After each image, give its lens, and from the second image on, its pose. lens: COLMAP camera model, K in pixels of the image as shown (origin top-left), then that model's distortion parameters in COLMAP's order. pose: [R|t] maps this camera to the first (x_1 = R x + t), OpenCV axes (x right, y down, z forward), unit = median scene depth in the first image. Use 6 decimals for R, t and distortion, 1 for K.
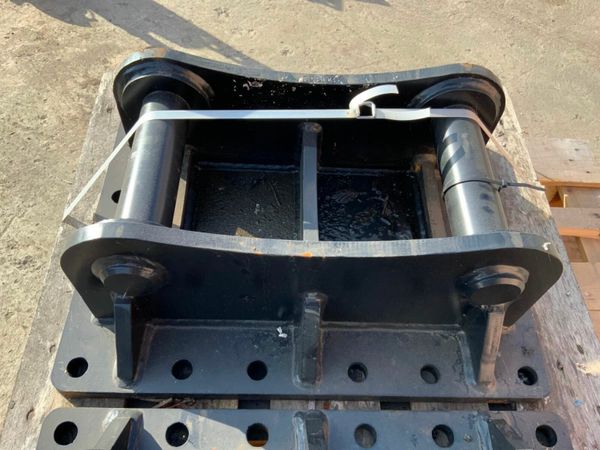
lens RADIAL K [[490.6, 0, 300.0], [0, 490.6, 225.0], [0, 0, 1]] dist [-0.011470, -0.009793]
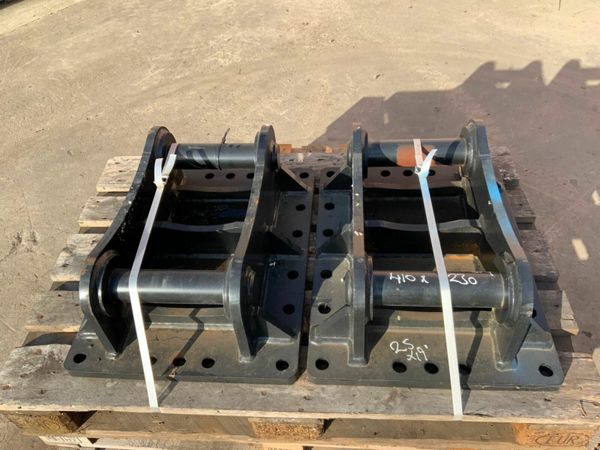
lens RADIAL K [[501.5, 0, 300.0], [0, 501.5, 225.0], [0, 0, 1]] dist [0.086295, -0.171206]
pose [[0.075295, -0.736254, 0.672503, -1.189586], [0.861504, 0.387645, 0.327937, -0.357092], [-0.502137, 0.554672, 0.663474, -0.342453]]
